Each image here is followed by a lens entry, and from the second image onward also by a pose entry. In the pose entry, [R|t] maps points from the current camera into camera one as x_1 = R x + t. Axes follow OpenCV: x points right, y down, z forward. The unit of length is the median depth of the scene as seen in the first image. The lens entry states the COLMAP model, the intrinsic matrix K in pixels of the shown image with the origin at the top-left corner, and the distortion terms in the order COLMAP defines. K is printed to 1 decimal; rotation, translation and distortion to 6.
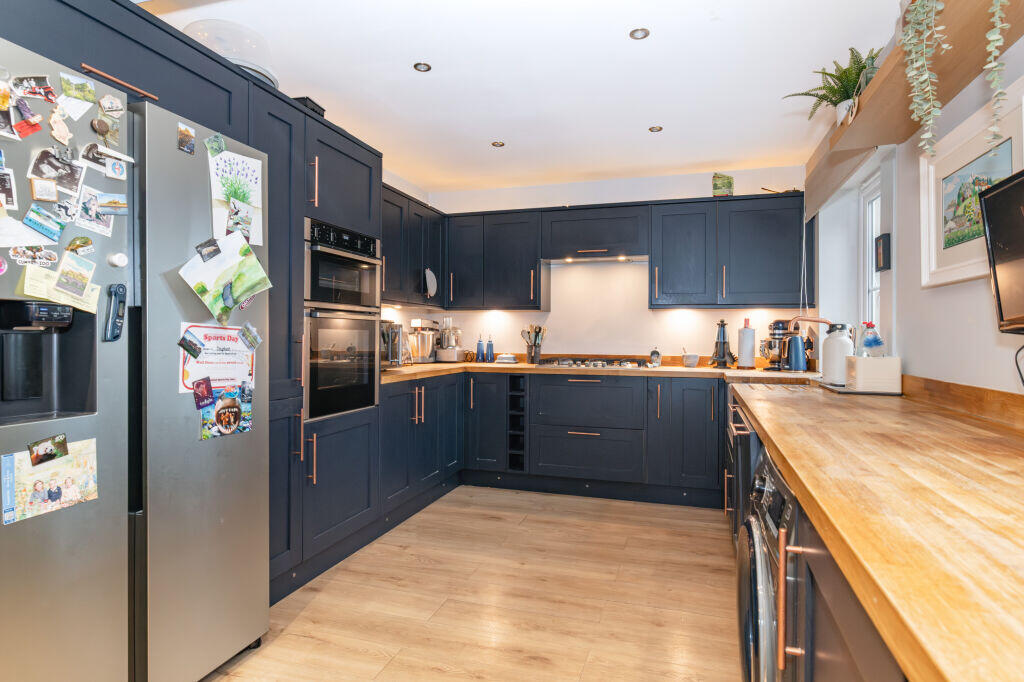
lens RADIAL K [[545.5, 0, 516.2], [0, 545.5, 338.2], [0, 0, 1]] dist [0.002361, 0.000040]
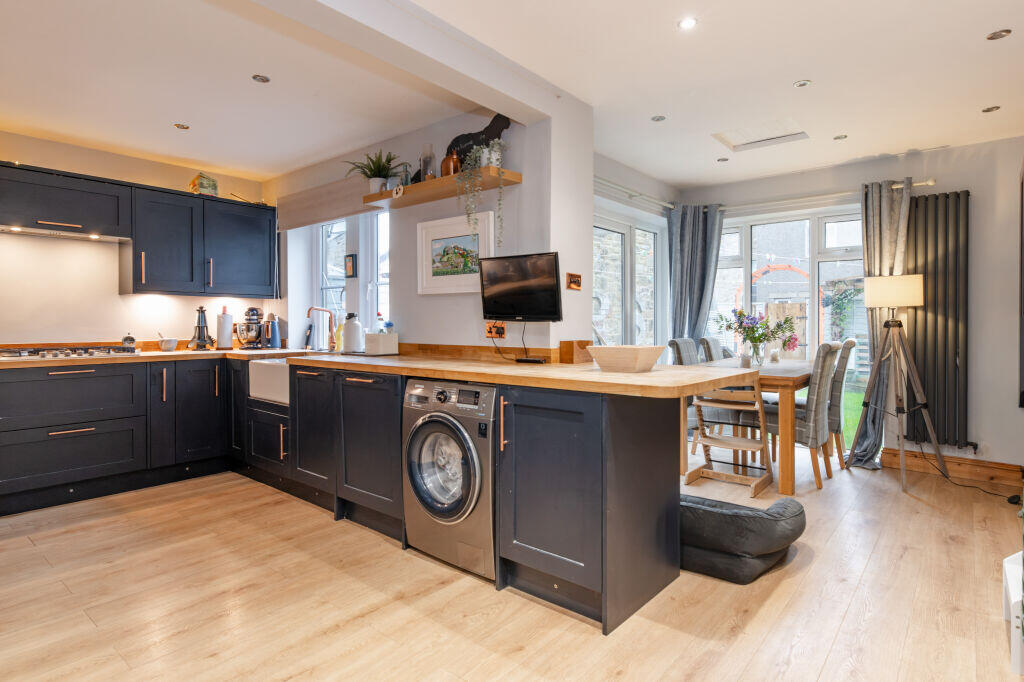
lens RADIAL K [[545.5, 0, 516.2], [0, 545.5, 338.2], [0, 0, 1]] dist [0.002361, 0.000040]
pose [[0.390039, -0.033263, 0.920198, -0.434515], [0.006177, 0.999419, 0.033508, -0.002929], [-0.920778, -0.007385, 0.390018, -0.014876]]
